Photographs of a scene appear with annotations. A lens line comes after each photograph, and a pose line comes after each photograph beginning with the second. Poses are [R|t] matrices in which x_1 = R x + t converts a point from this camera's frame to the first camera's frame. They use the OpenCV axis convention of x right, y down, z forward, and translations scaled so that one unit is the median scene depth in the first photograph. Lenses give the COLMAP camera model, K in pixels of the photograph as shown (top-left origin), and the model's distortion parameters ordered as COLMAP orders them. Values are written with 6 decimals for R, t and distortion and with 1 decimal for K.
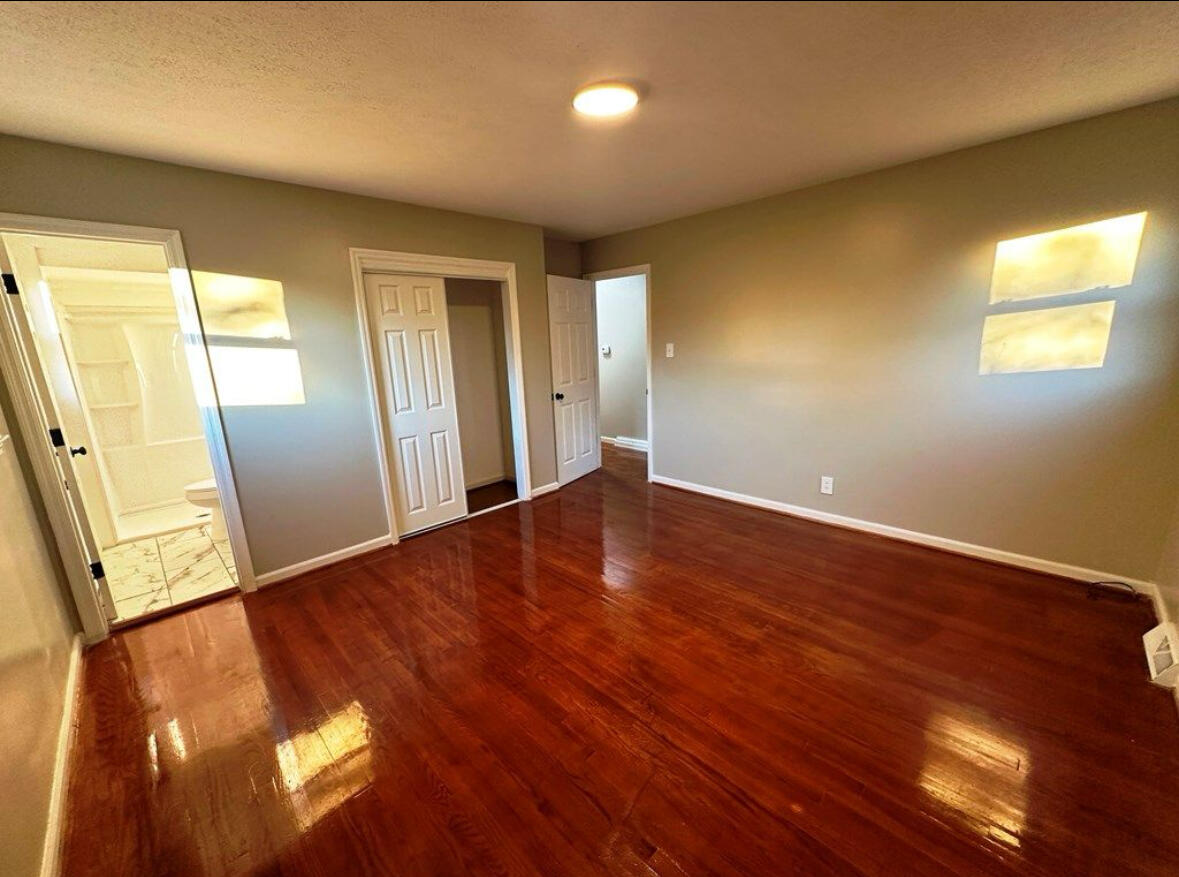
lens RADIAL K [[467.3, 0, 592.5], [0, 467.3, 442.0], [0, 0, 1]] dist [0.000960, -0.000059]
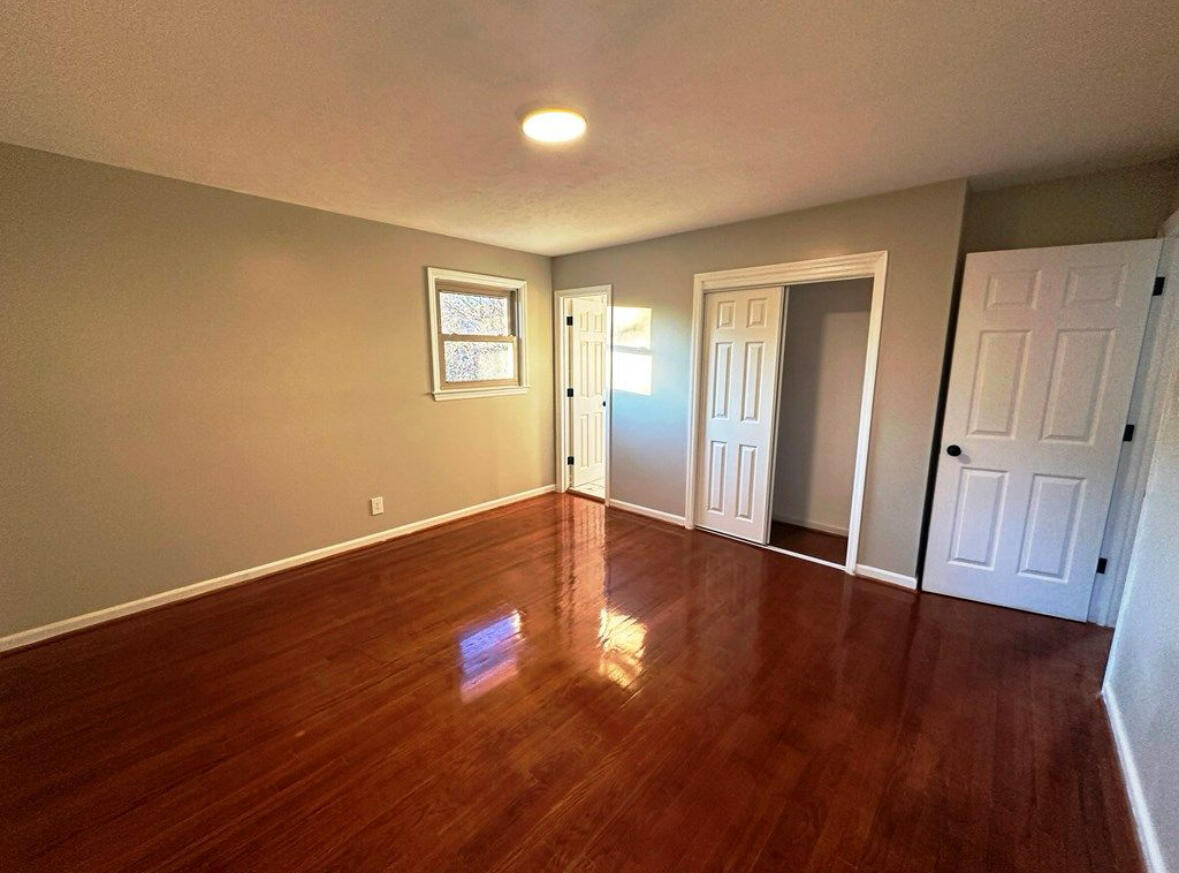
lens RADIAL K [[473.9, 0, 591.6], [0, 473.9, 437.7], [0, 0, 1]] dist [0.008565, 0.000329]
pose [[0.052308, 0.209571, -0.976393, 0.672417], [-0.224098, 0.955259, 0.193029, -0.169752], [0.973162, 0.208711, 0.096932, 0.633785]]
